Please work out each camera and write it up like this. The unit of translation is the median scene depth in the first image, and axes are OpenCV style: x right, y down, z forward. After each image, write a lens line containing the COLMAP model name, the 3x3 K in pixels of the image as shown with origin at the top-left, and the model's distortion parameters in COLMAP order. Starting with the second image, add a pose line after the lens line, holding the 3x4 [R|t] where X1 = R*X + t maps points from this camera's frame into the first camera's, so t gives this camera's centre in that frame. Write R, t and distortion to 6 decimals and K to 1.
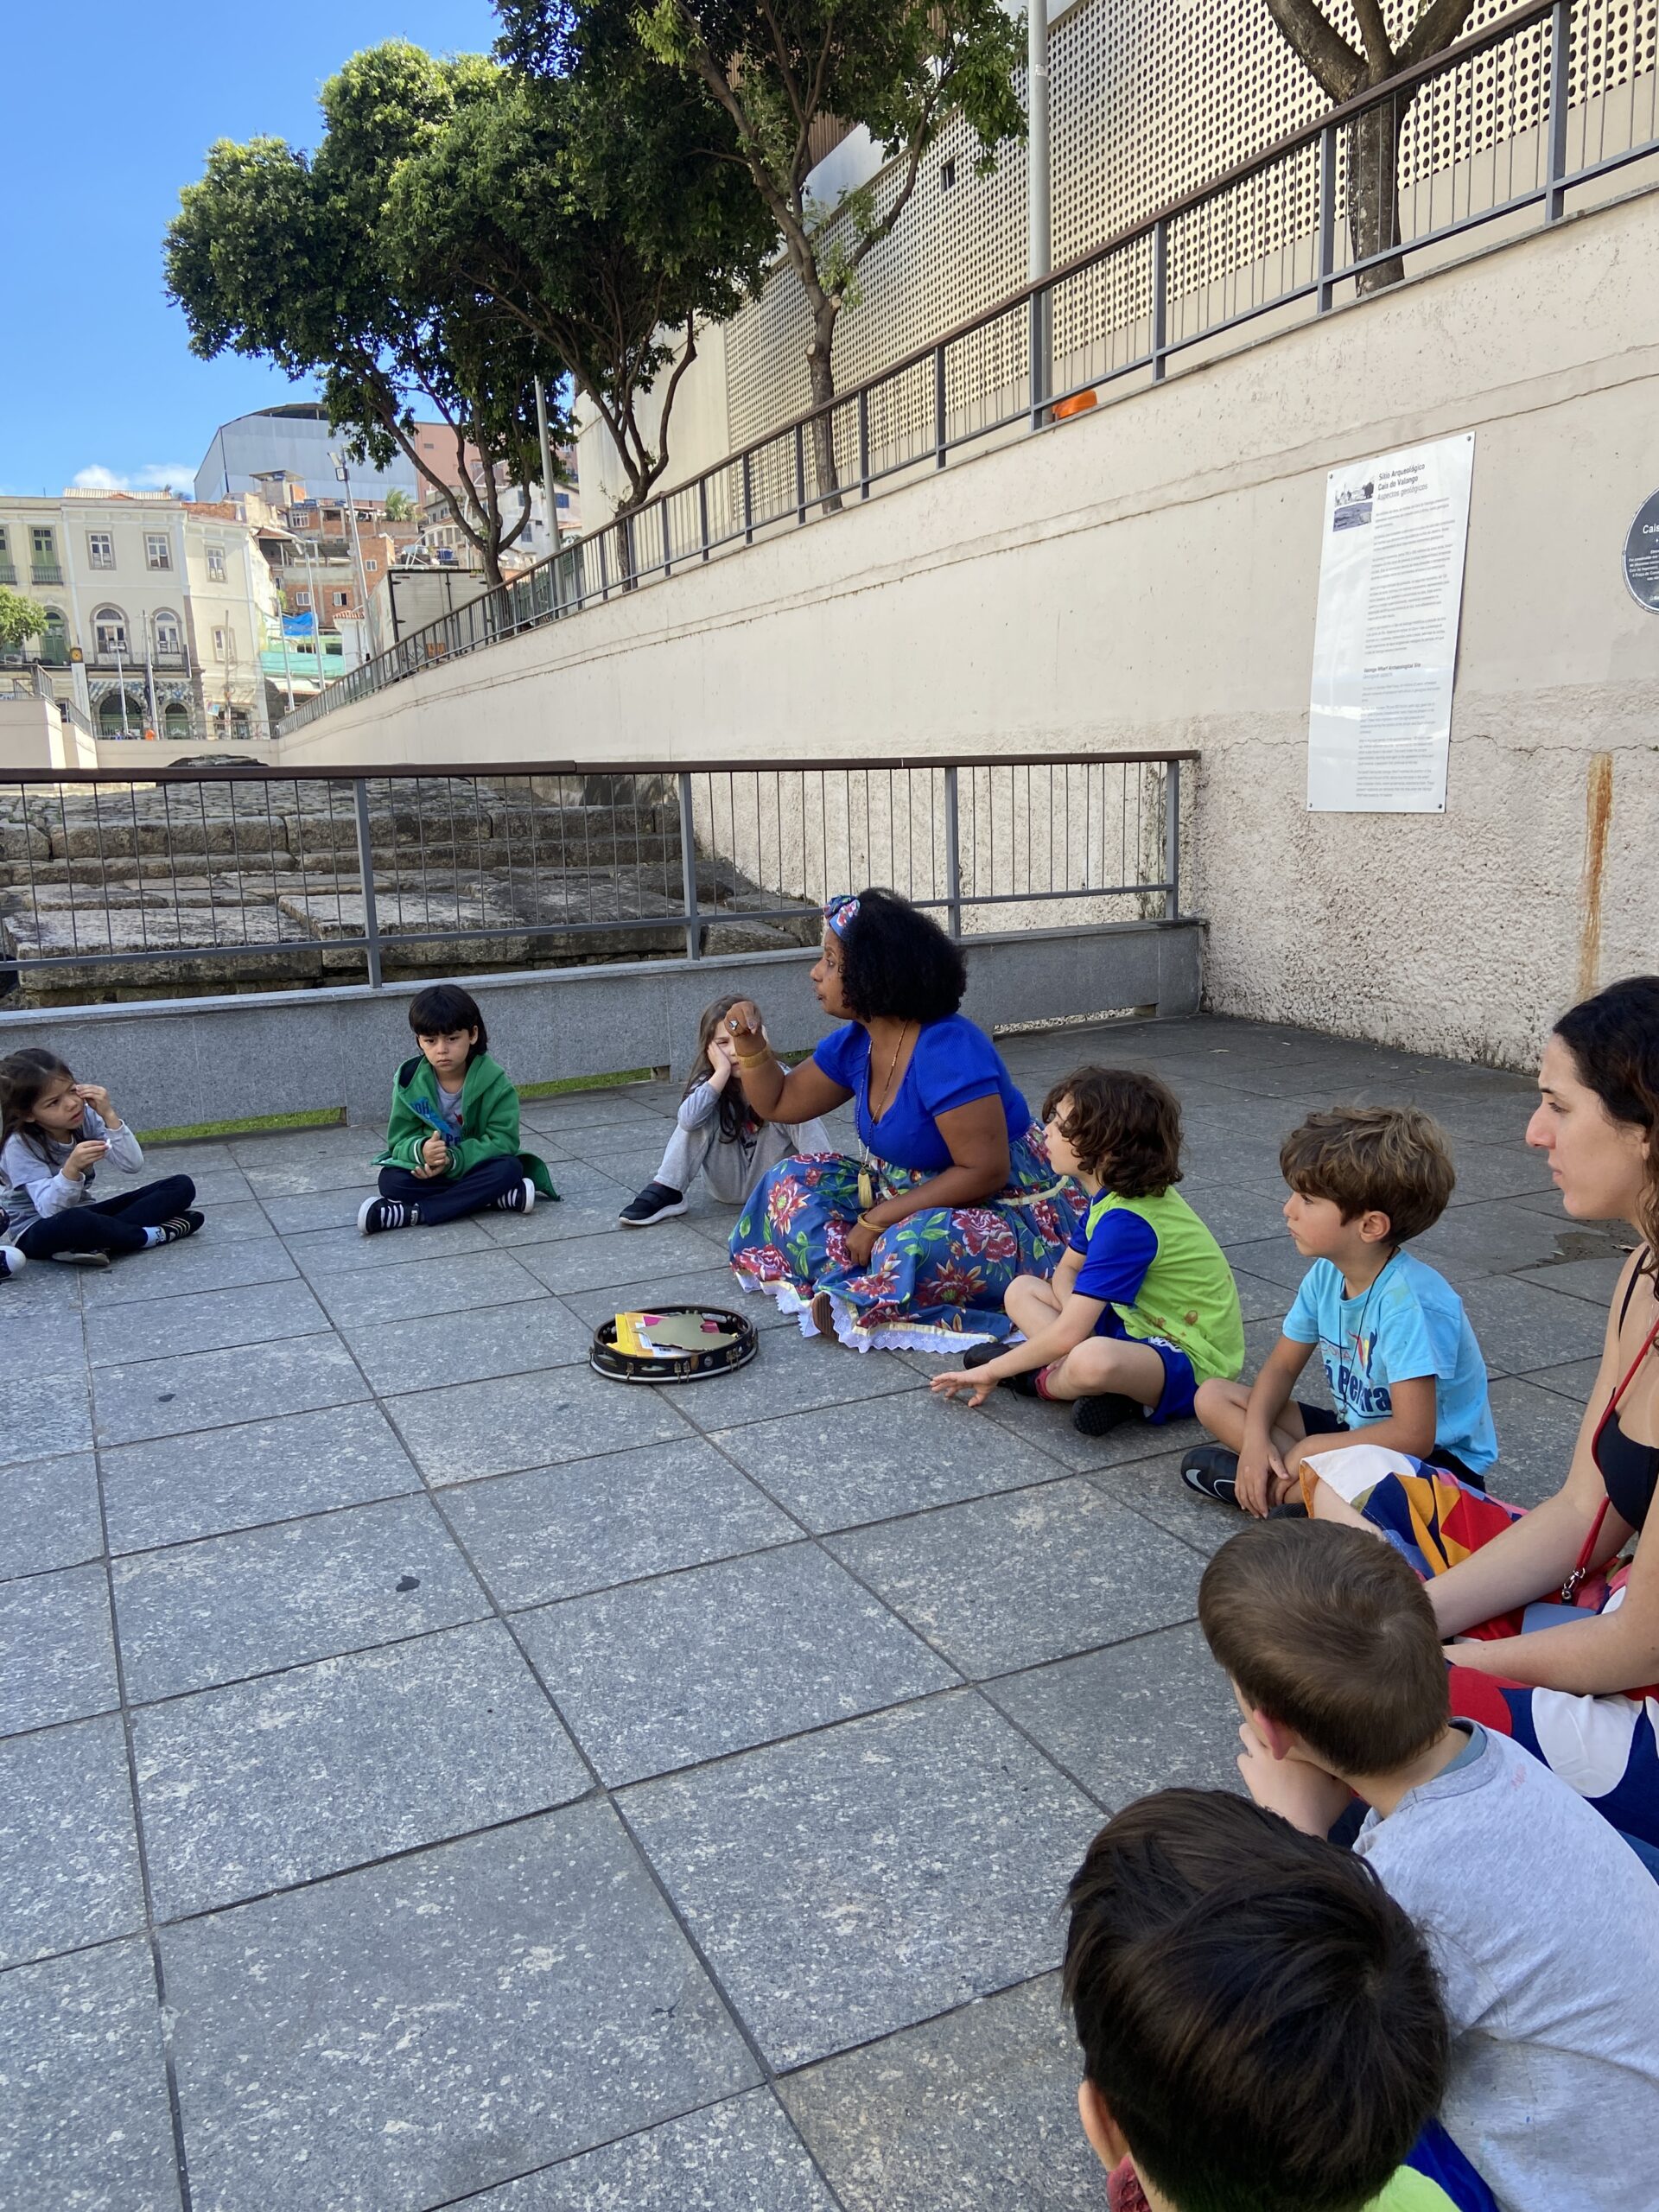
lens RADIAL K [[1659.1, 0, 852.4], [0, 1659.1, 1087.4], [0, 0, 1]] dist [0.122362, -0.157702]
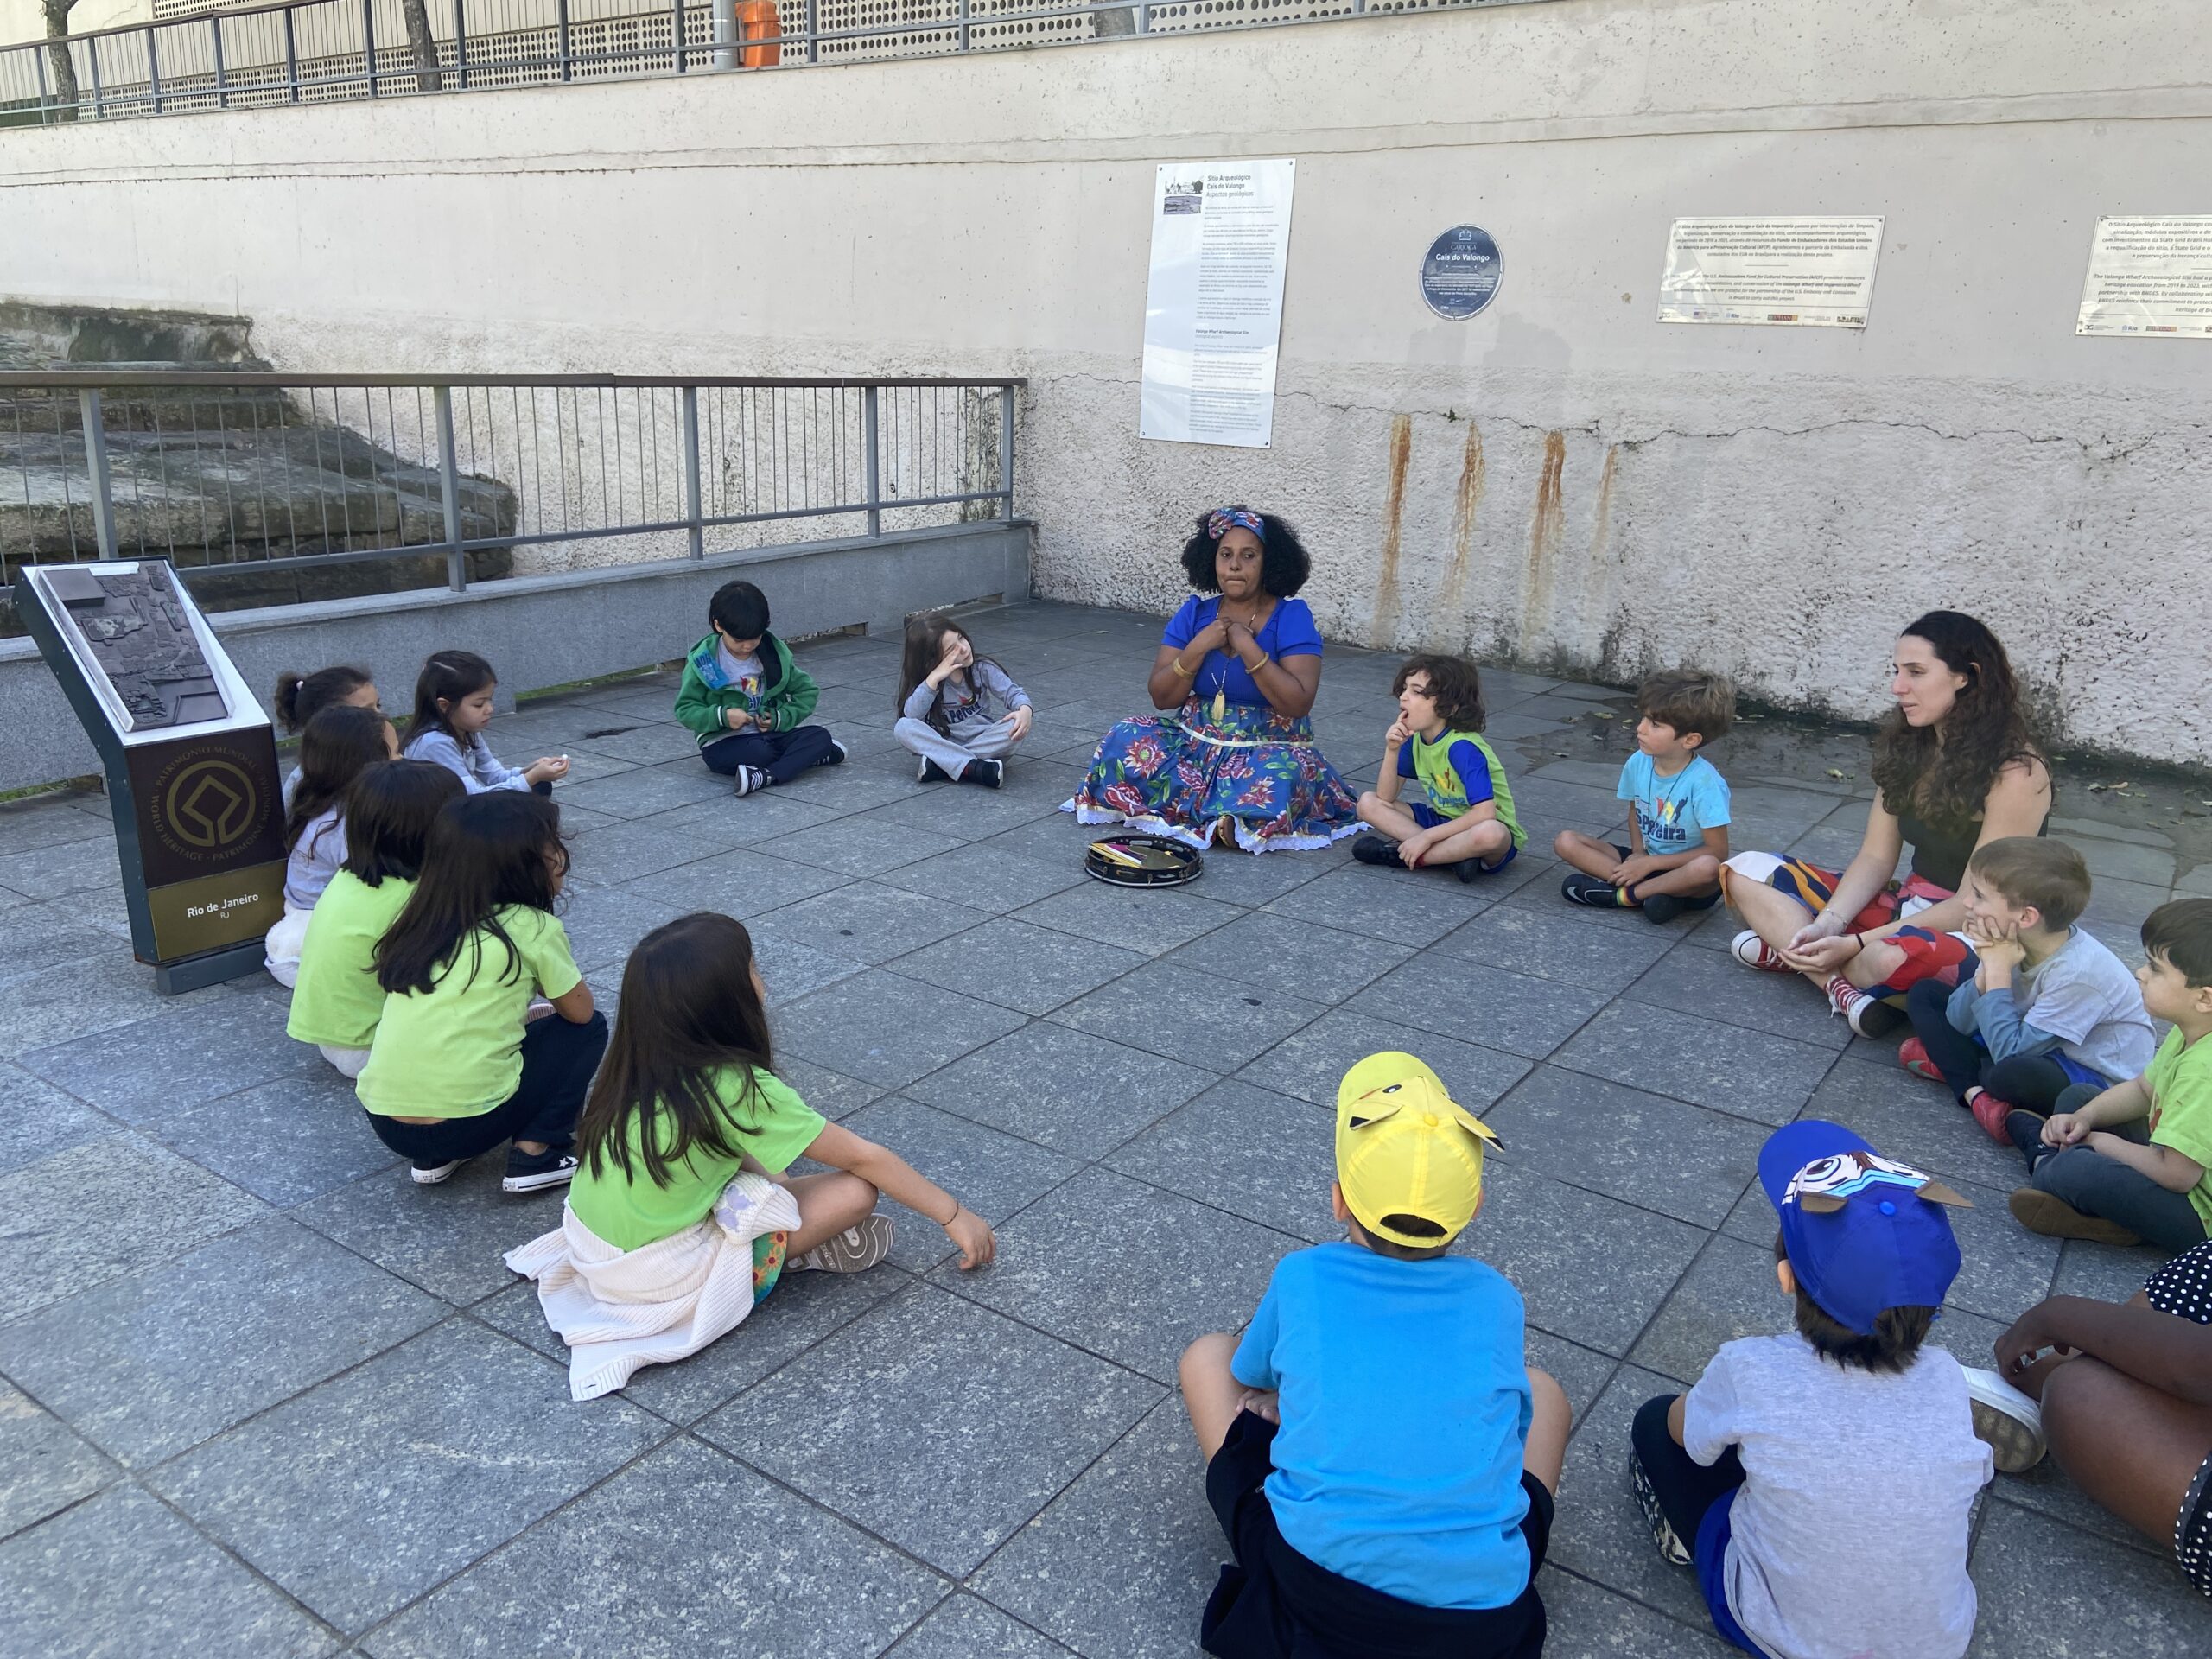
lens RADIAL K [[1656.8, 0, 1083.6], [0, 1656.8, 796.3], [0, 0, 1]] dist [0.119243, -0.151514]
pose [[0.874533, -0.073614, 0.479346, -0.269784], [0.032298, 0.995059, 0.093887, -0.011033], [-0.483889, -0.066626, 0.872589, -0.062615]]
